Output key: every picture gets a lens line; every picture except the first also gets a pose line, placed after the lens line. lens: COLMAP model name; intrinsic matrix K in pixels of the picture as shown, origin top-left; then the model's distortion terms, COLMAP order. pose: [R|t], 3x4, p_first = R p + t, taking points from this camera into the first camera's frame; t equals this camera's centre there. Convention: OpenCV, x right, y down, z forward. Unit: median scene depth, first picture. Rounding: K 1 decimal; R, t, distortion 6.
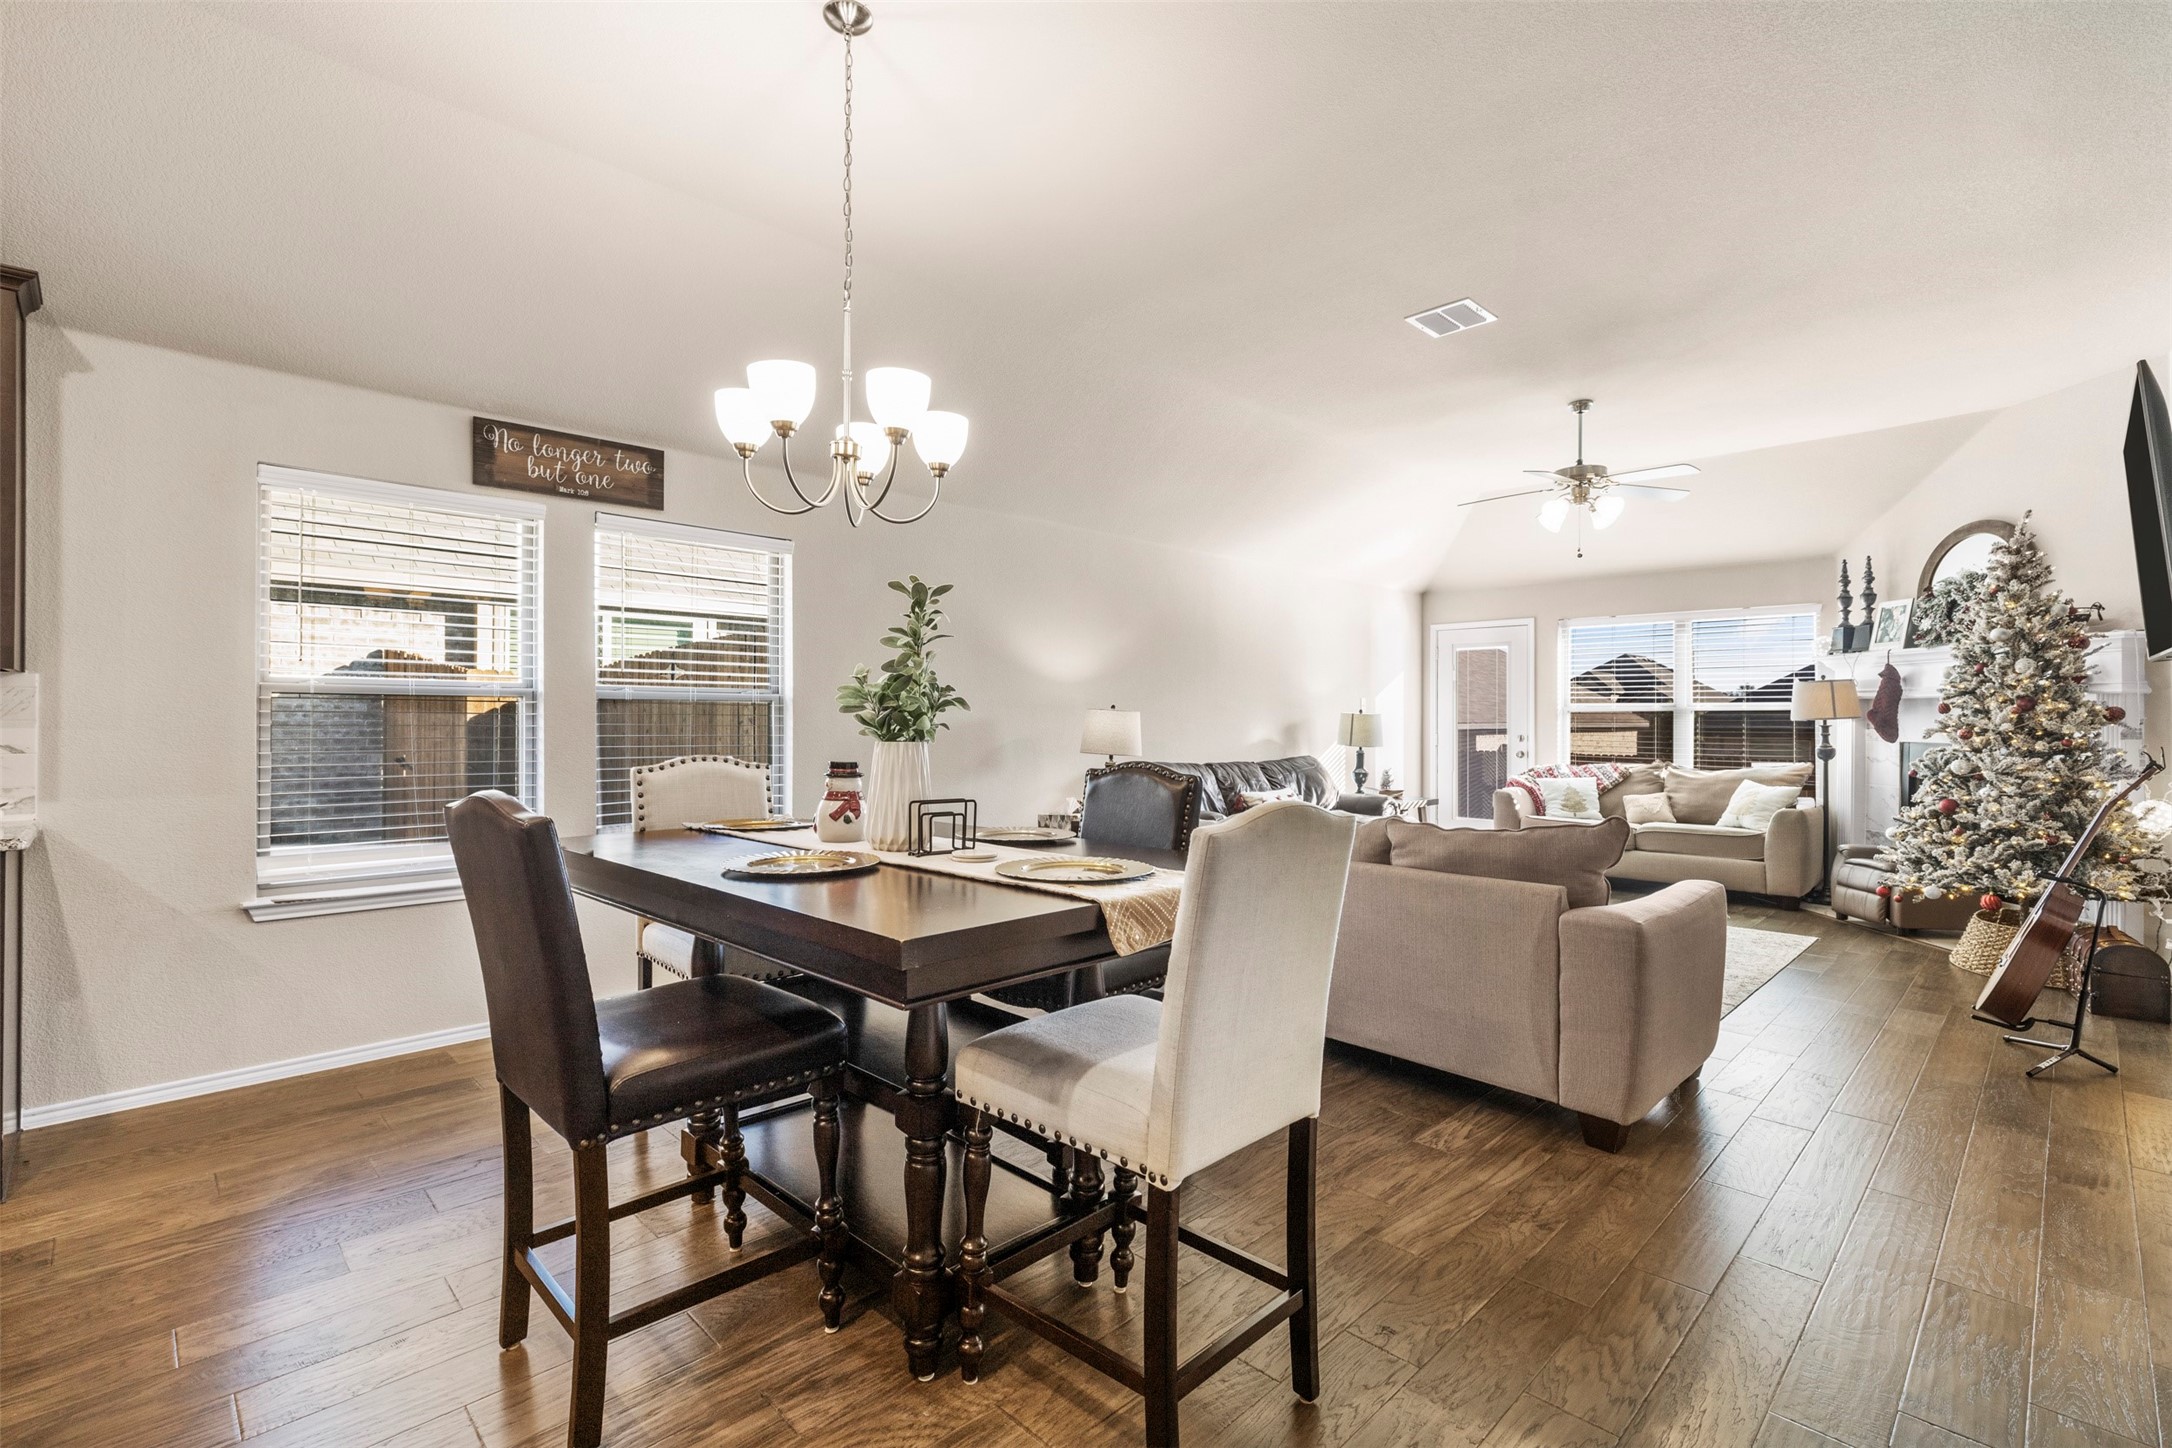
lens RADIAL K [[976.6, 0, 1089.2], [0, 976.6, 715.5], [0, 0, 1]] dist [0.007186, -0.001374]
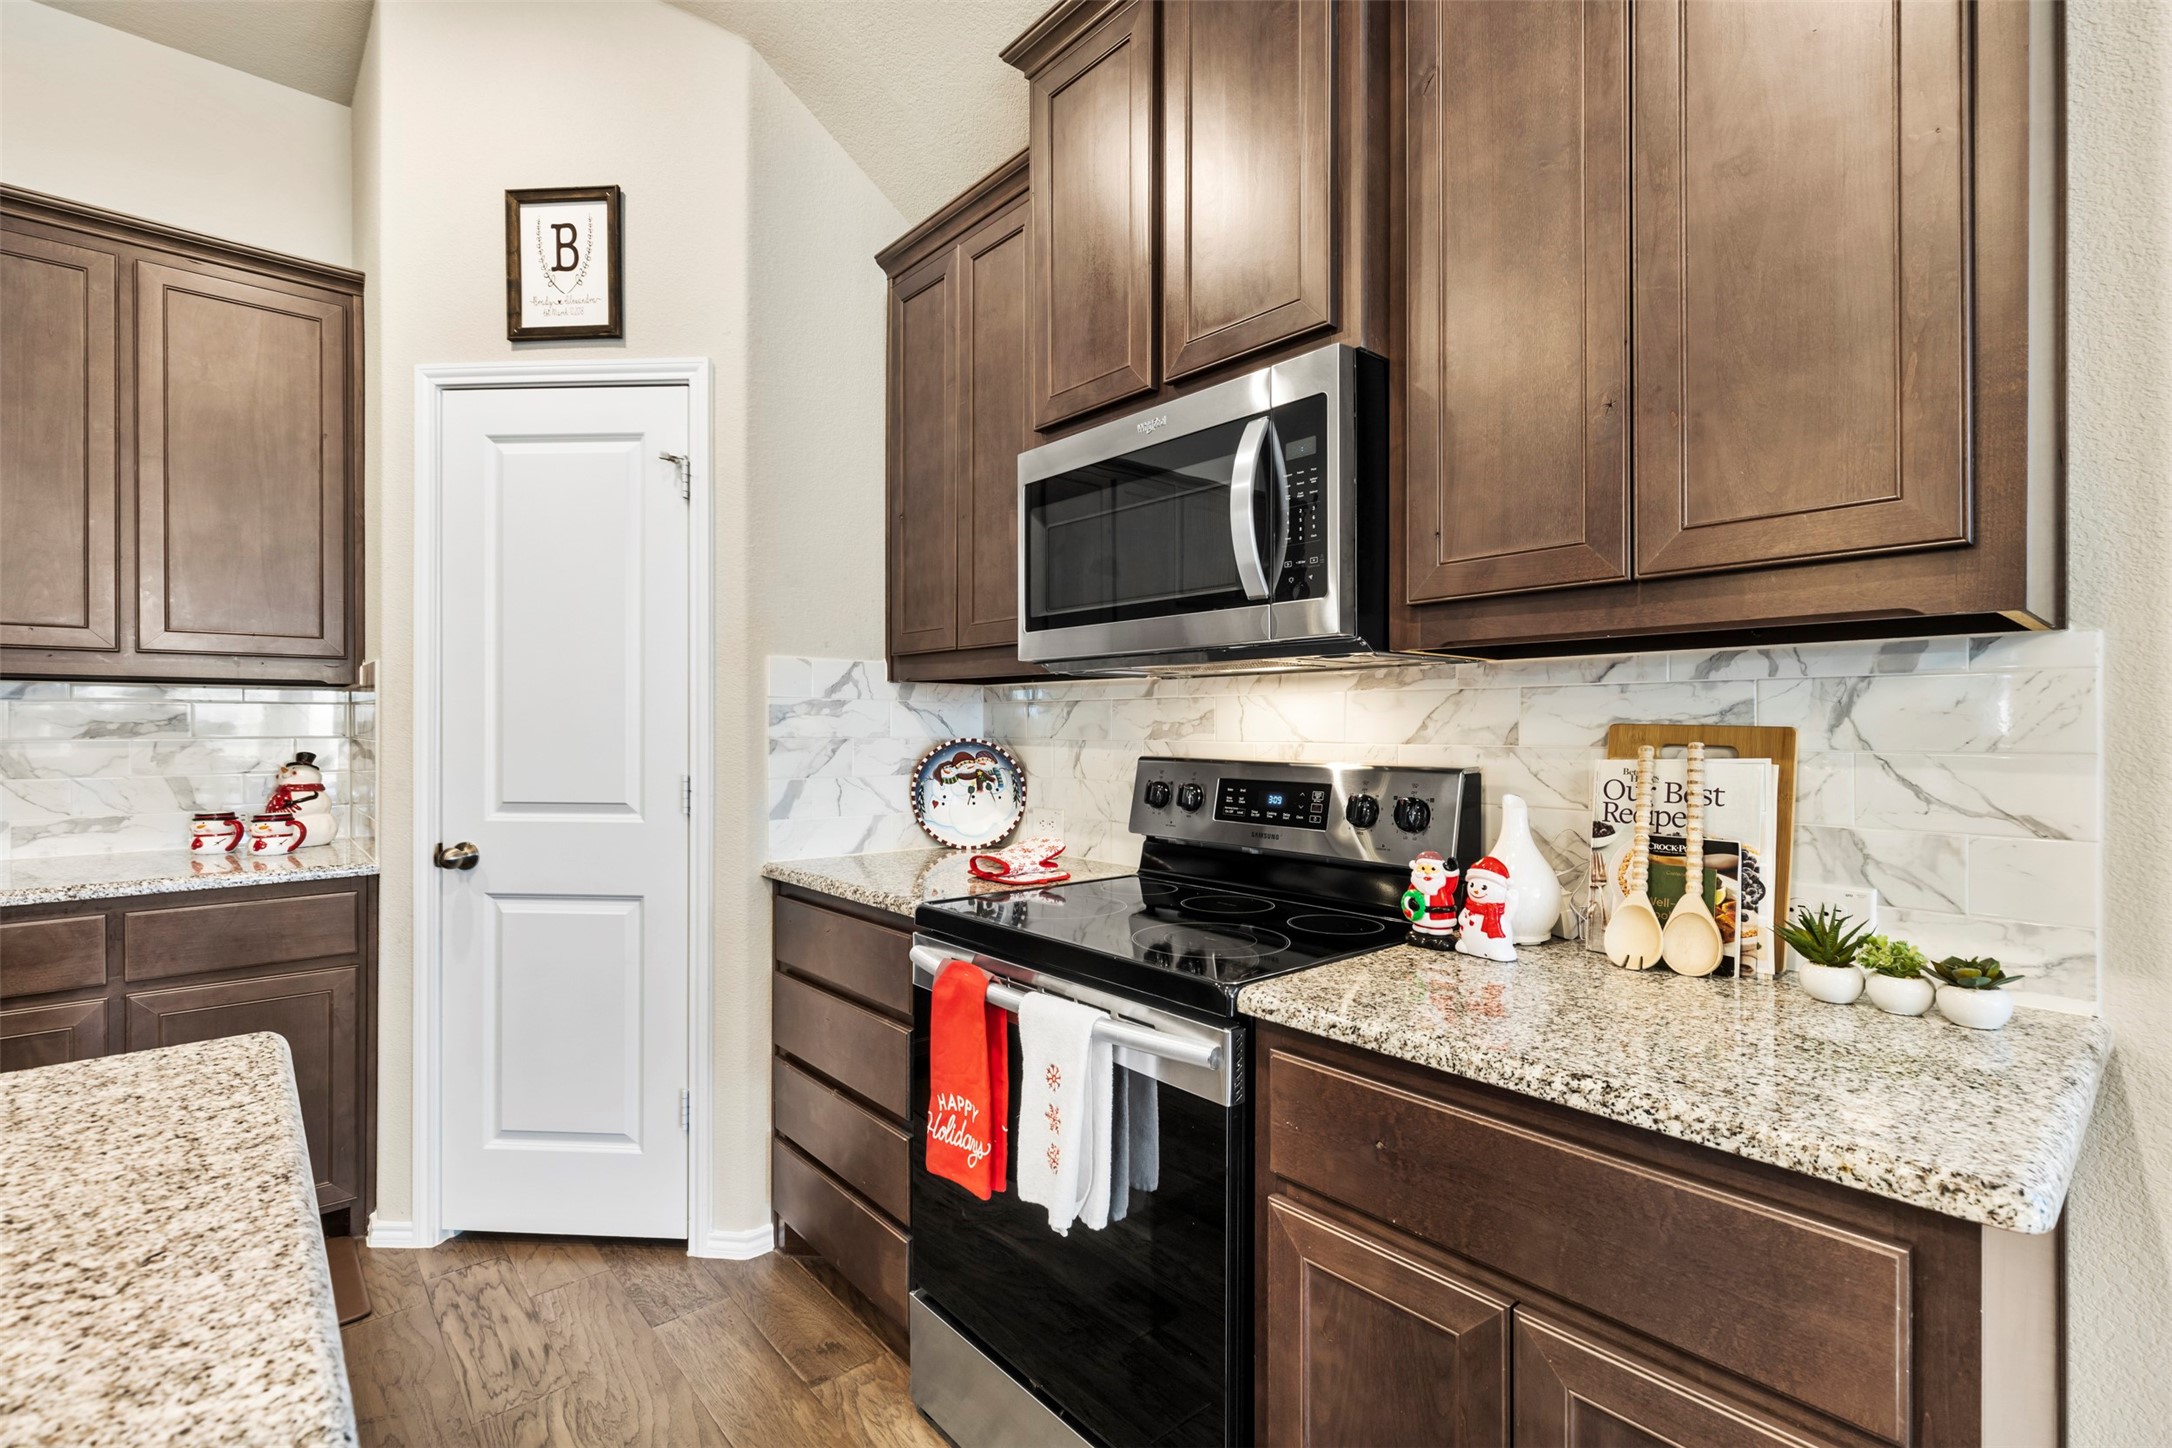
lens RADIAL K [[974.8, 0, 1091.4], [0, 974.8, 726.6], [0, 0, 1]] dist [0.004008, -0.000107]
pose [[-0.059488, -0.003017, -0.998224, -0.414774], [-0.000602, 0.999995, -0.002986, -0.002803], [0.998229, 0.000424, -0.059490, 0.392382]]
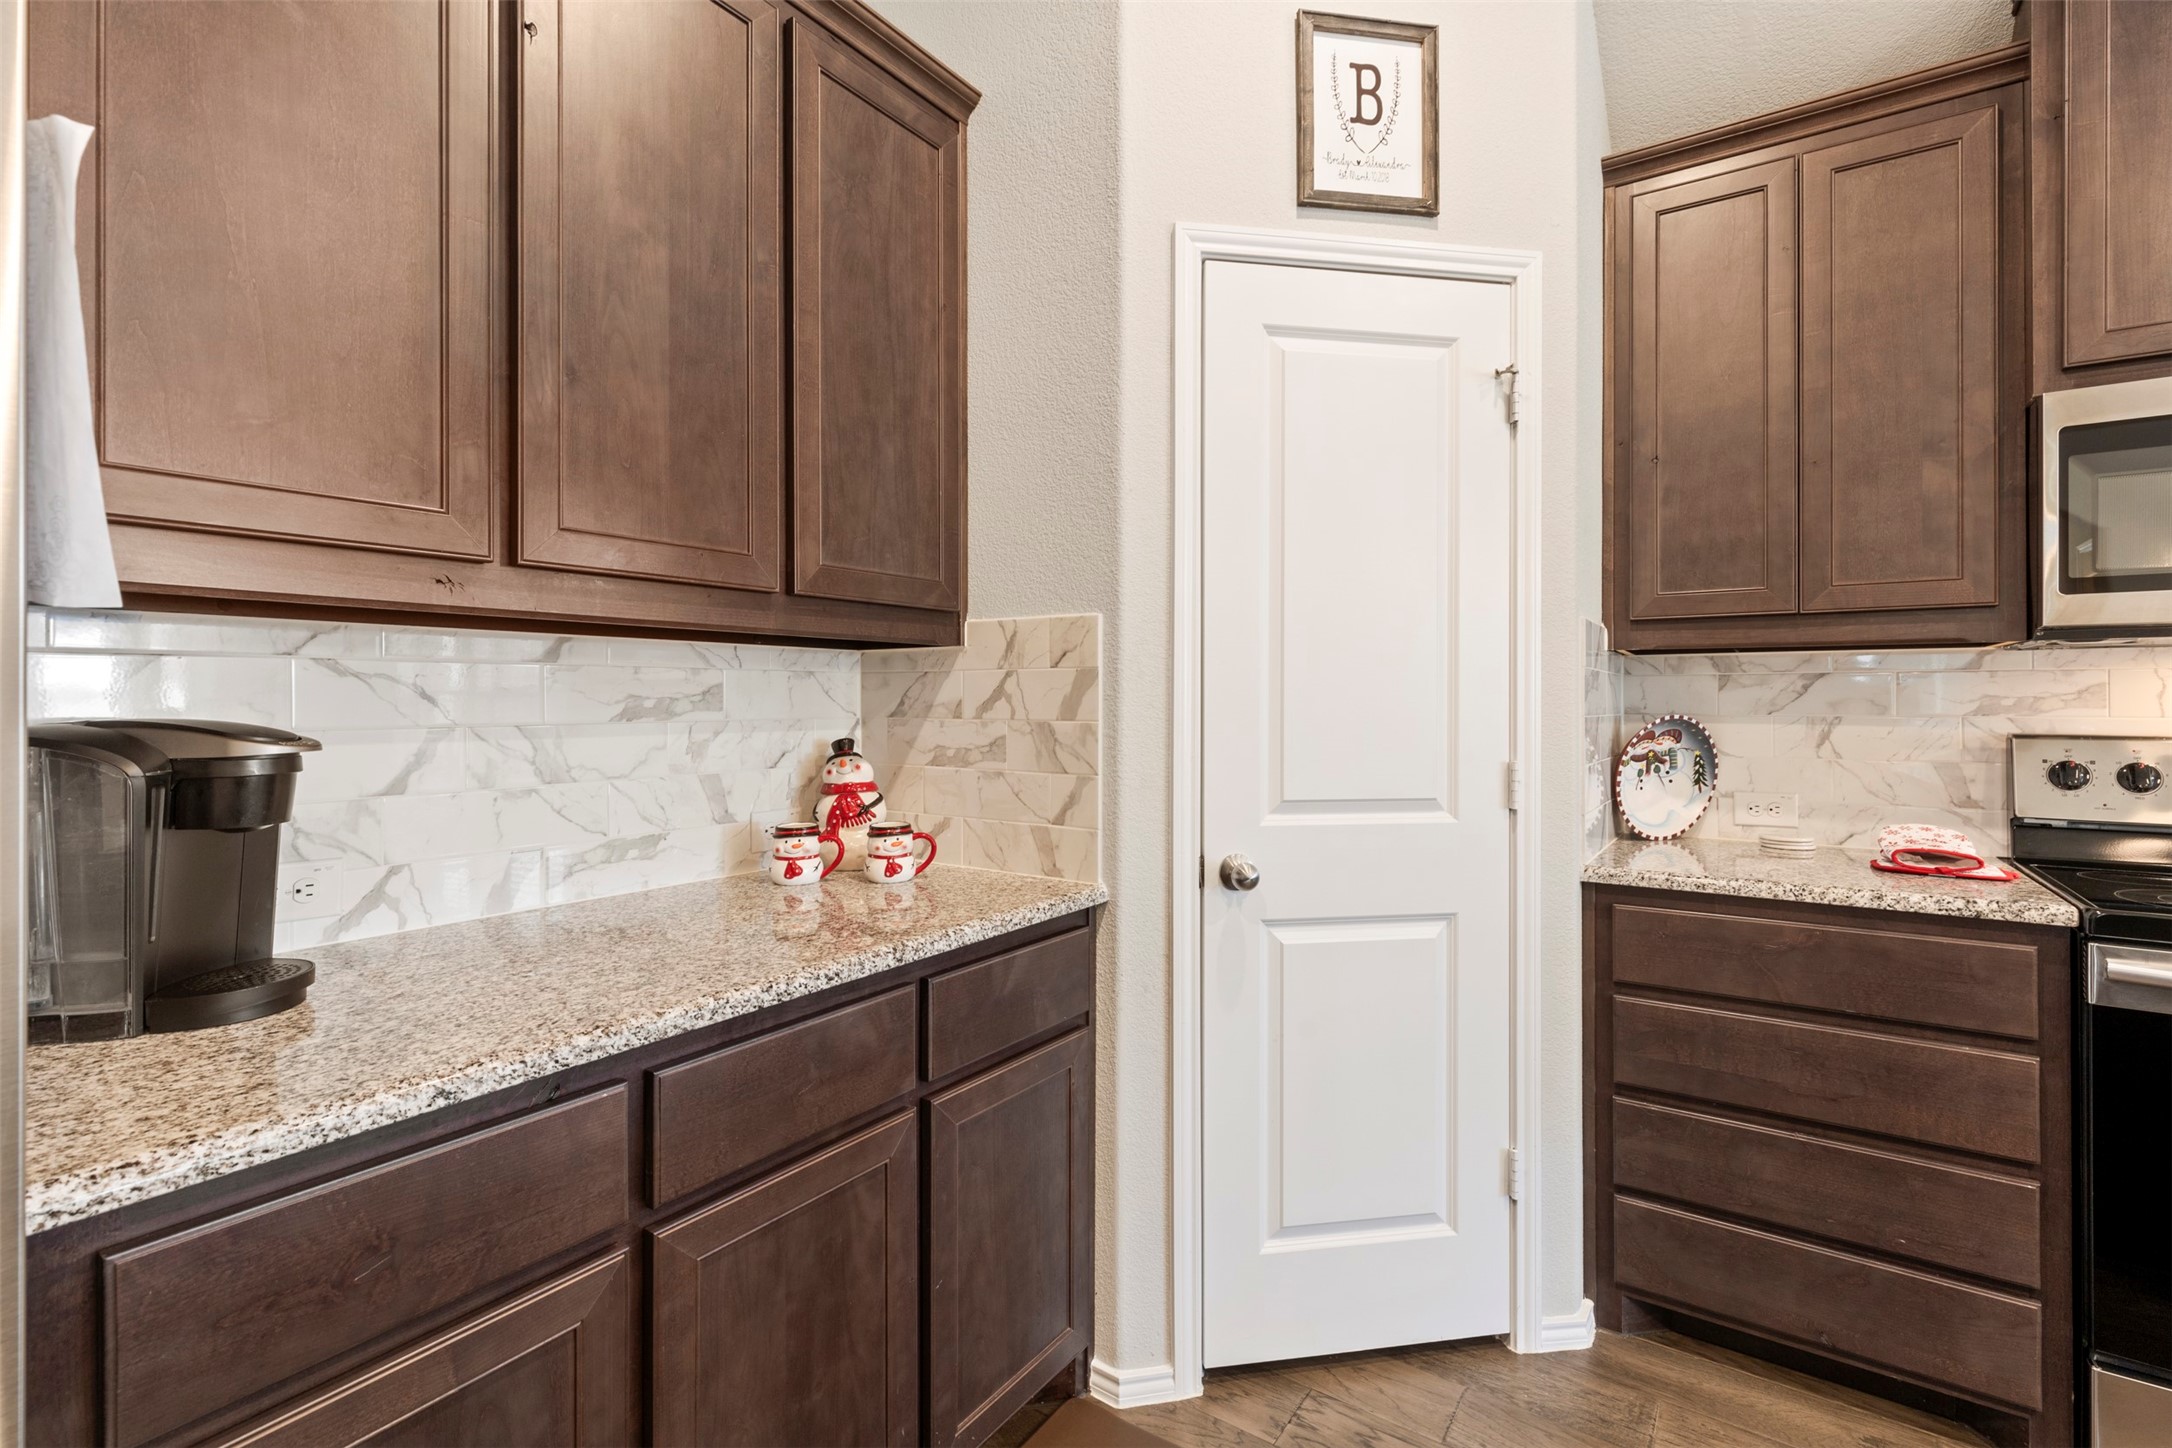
lens RADIAL K [[982.7, 0, 1087.3], [0, 982.7, 698.8], [0, 0, 1]] dist [0.002553, 0.000184]
pose [[0.178481, -0.006822, -0.983920, -0.525177], [0.001779, 0.999977, -0.006611, -0.003227], [0.983942, -0.000570, 0.178489, -0.074489]]
